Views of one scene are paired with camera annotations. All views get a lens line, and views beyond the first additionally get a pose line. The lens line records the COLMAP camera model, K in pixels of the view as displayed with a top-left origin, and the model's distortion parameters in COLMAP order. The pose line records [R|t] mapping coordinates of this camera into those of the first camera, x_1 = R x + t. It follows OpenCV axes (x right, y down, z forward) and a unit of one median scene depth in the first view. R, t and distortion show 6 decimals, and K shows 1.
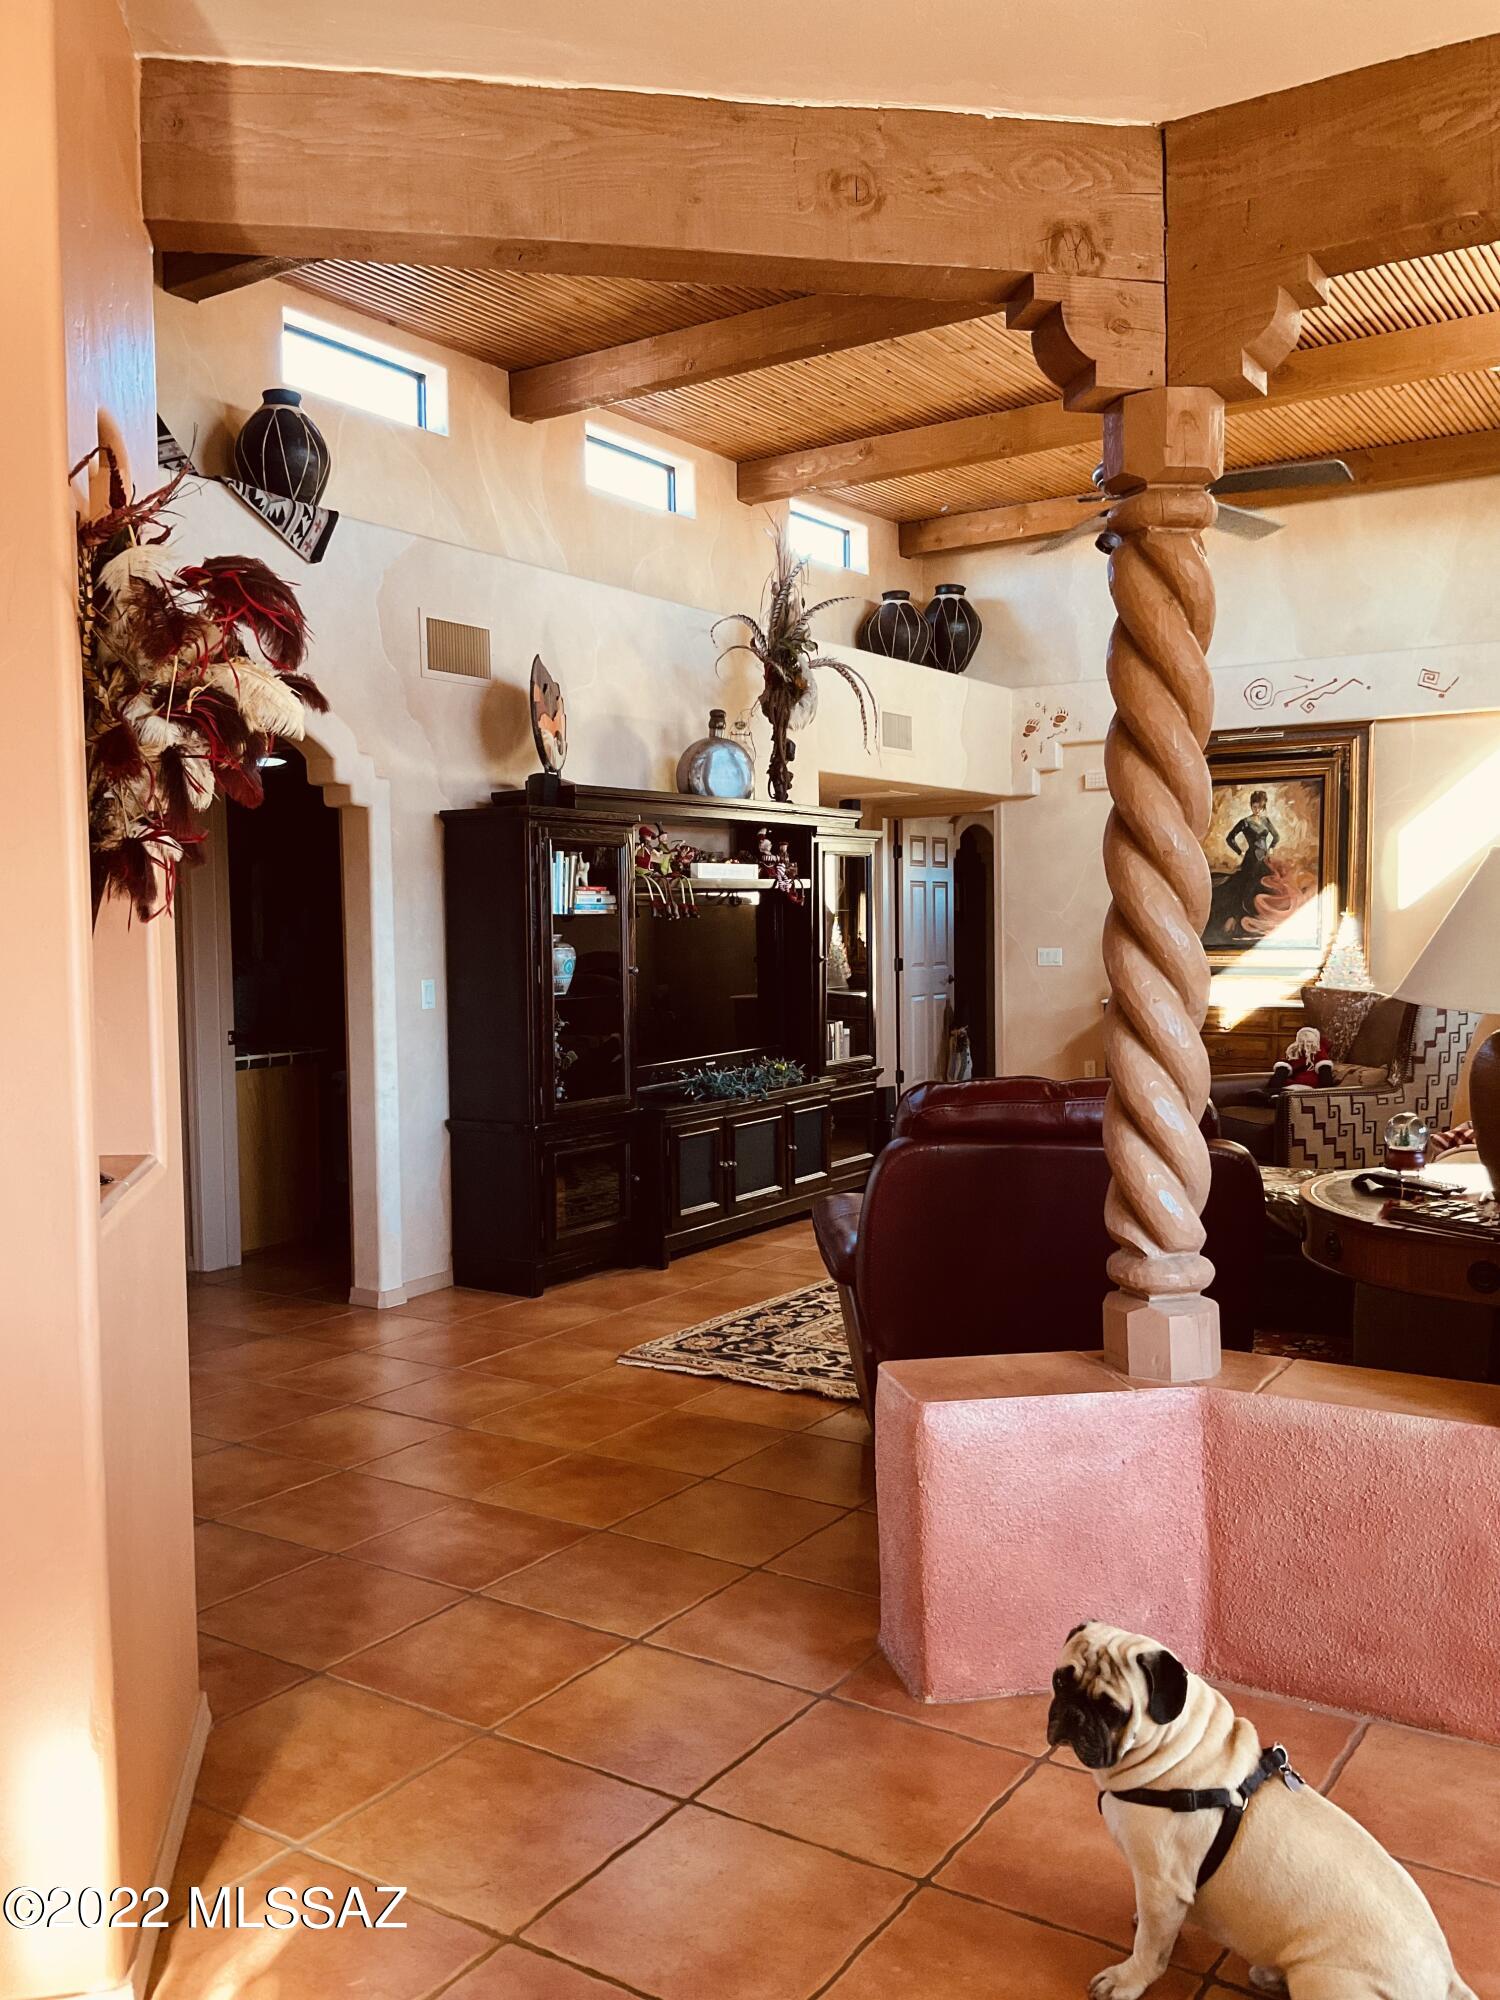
lens RADIAL K [[1659.5, 0, 750.0], [0, 1659.5, 1000.0], [0, 0, 1]] dist [0.143172, -0.281462]
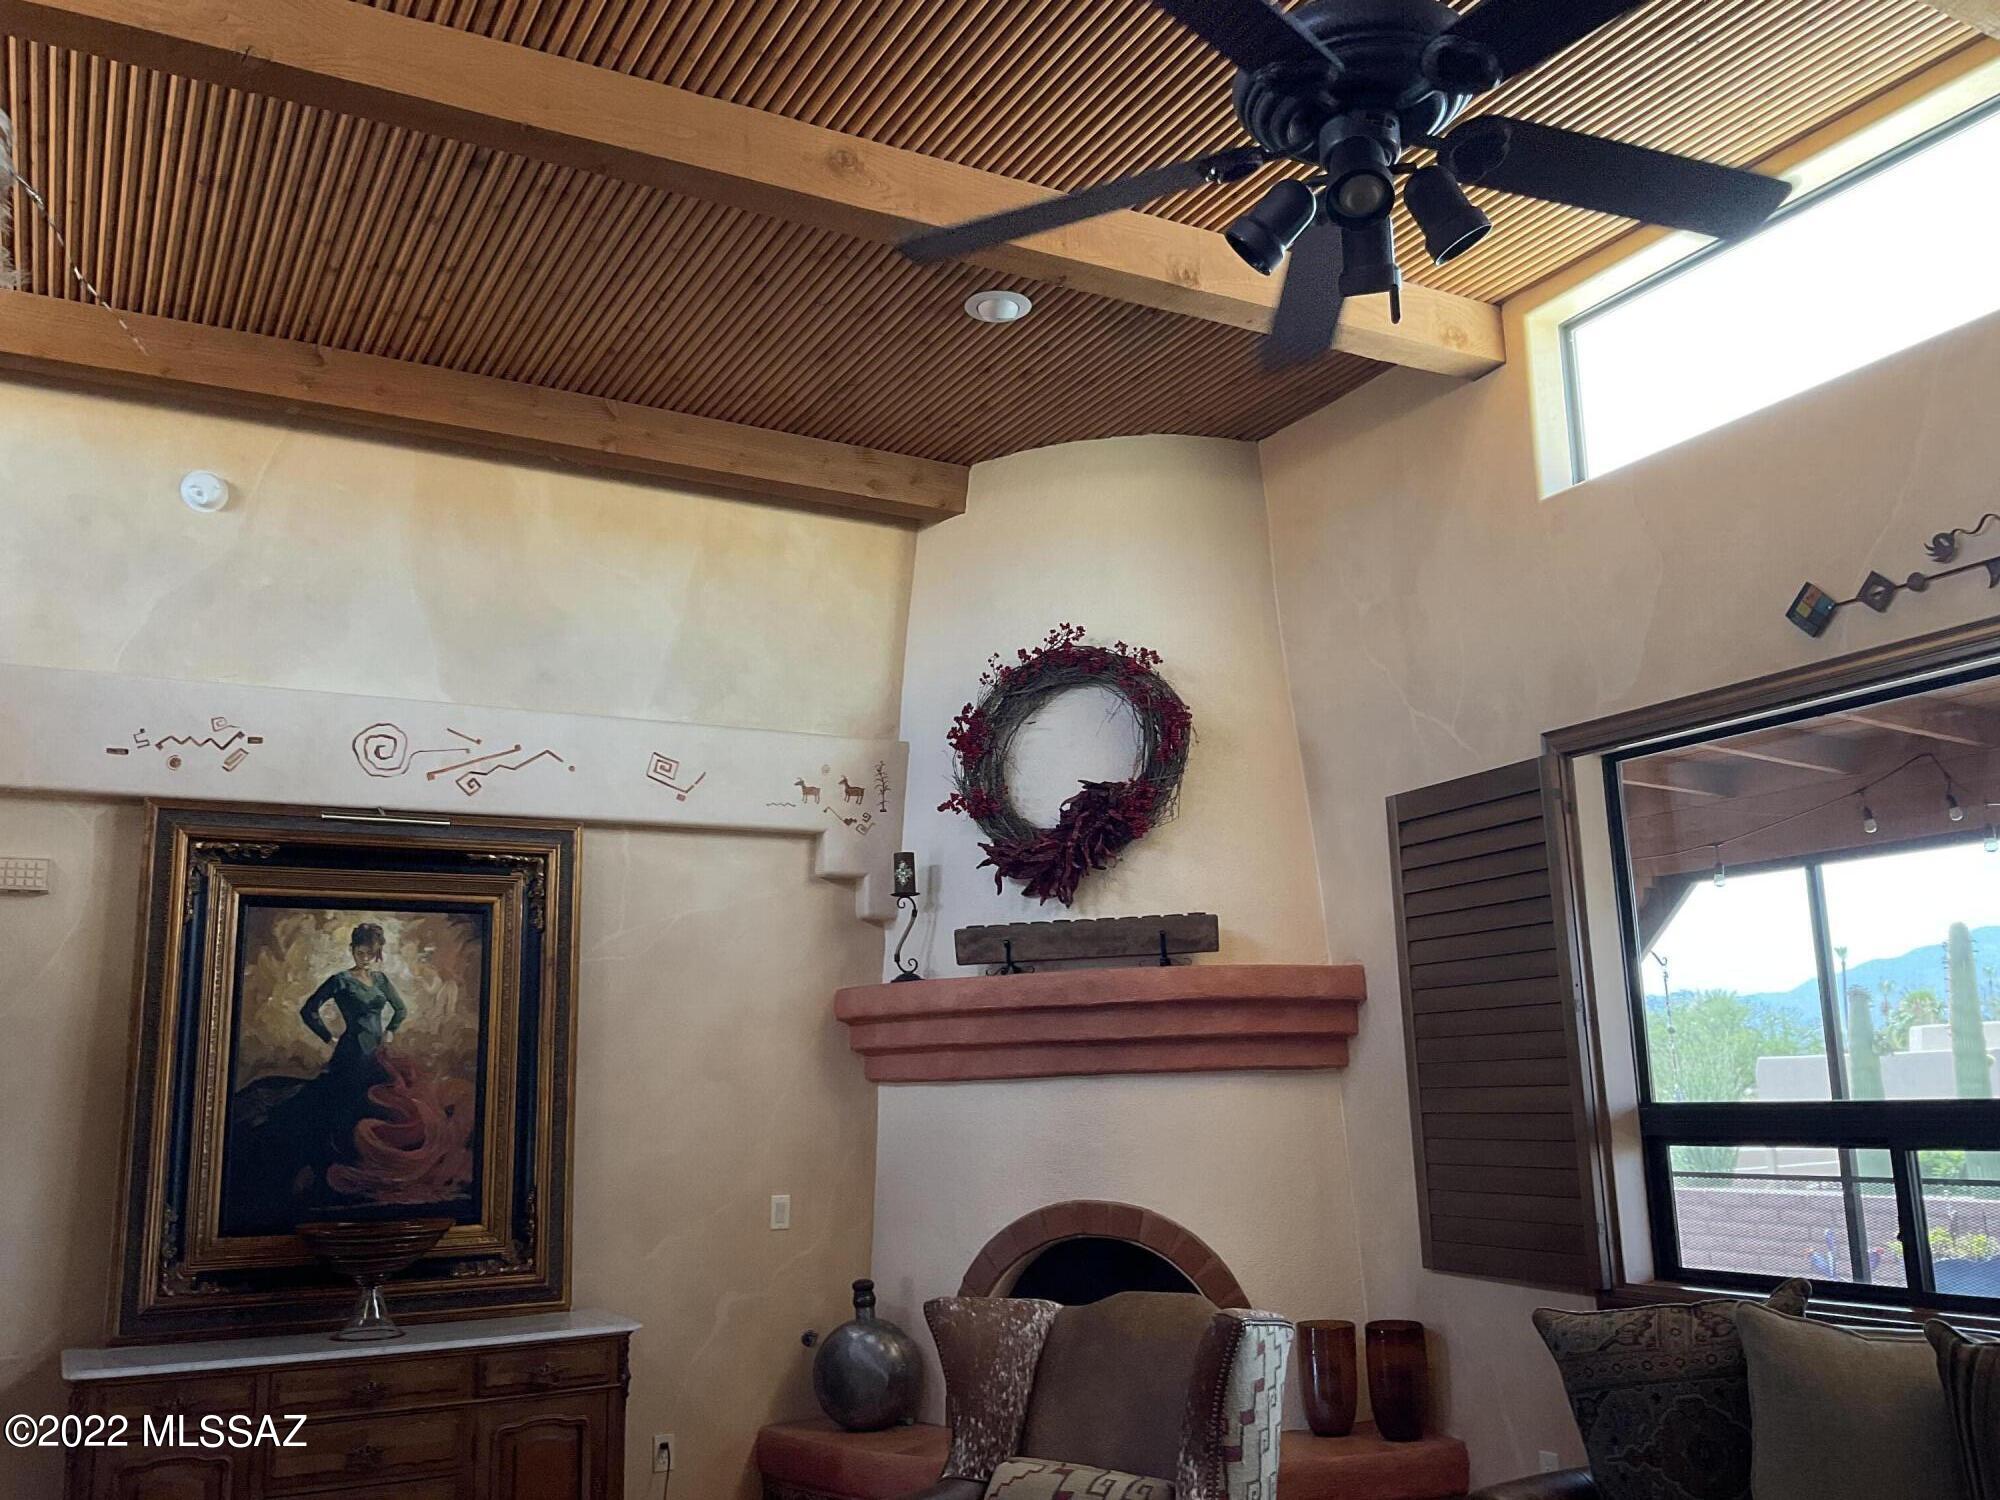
lens RADIAL K [[1659.5, 0, 1000.0], [0, 1659.5, 750.0], [0, 0, 1]] dist [0.143172, -0.281462]
pose [[0.464448, 0.177539, 0.867622, -0.082208], [0.061850, 0.970804, -0.231762, -0.040425], [-0.883438, 0.161304, 0.439907, 0.569703]]
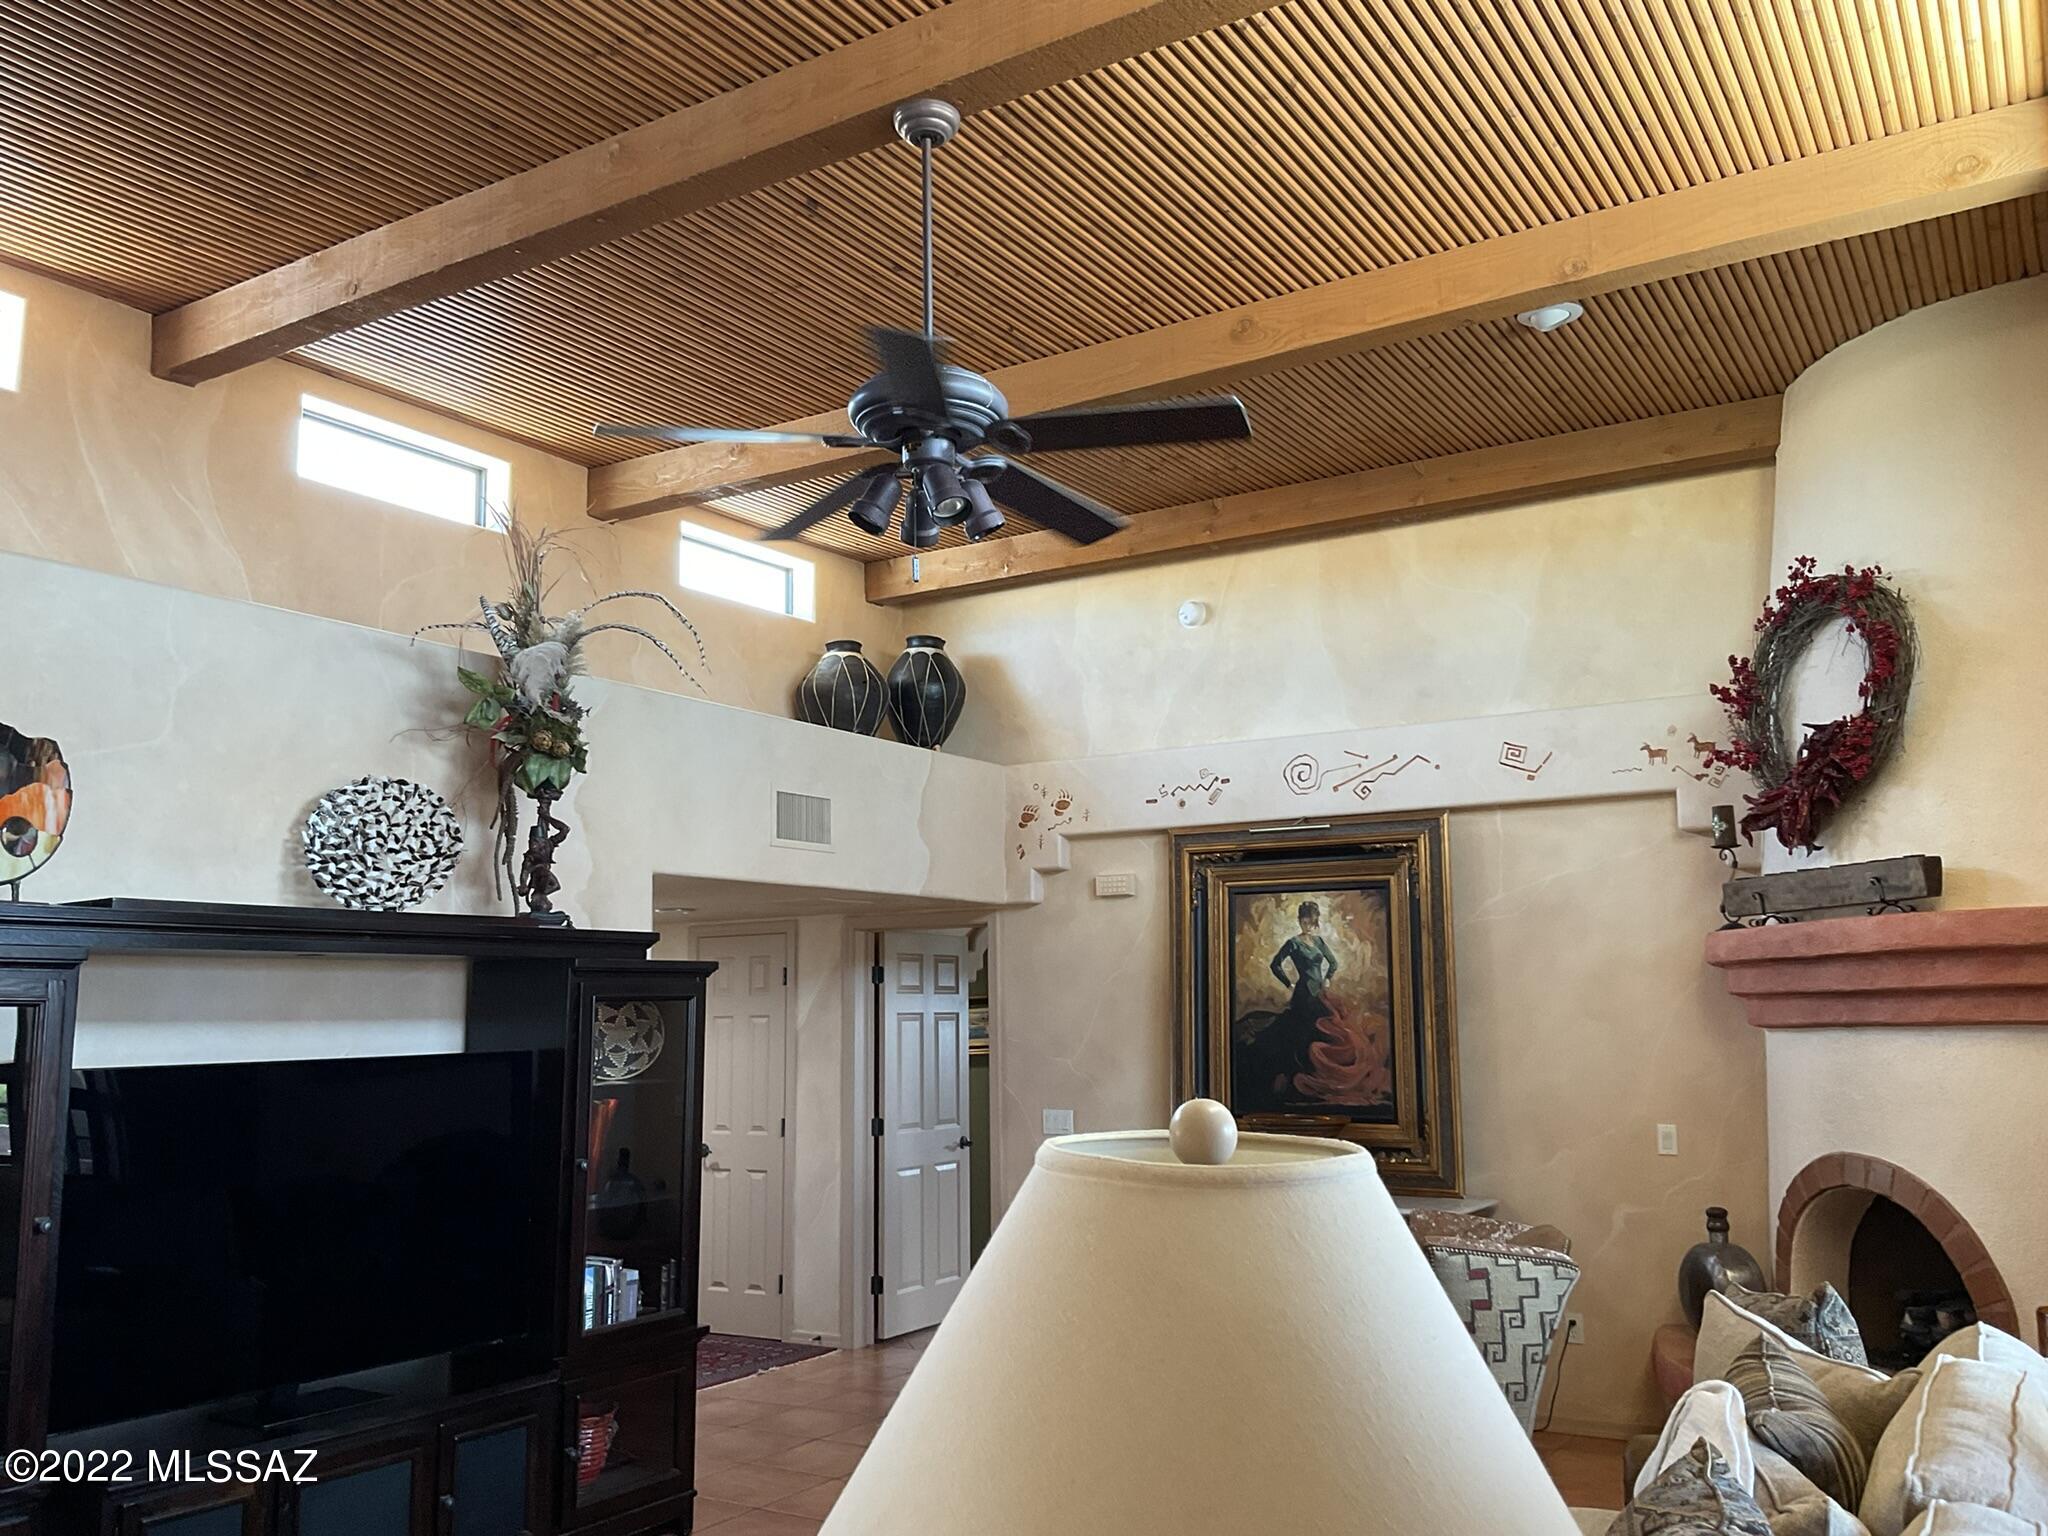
lens RADIAL K [[1699.3, 0, 1024.0], [0, 1699.3, 768.0], [0, 0, 1]] dist [0.143172, -0.281462]
pose [[0.999612, 0.002190, 0.027781, 0.154690], [0.003122, 0.981829, -0.189740, -0.039163], [-0.027692, 0.189753, 0.981441, 0.246986]]
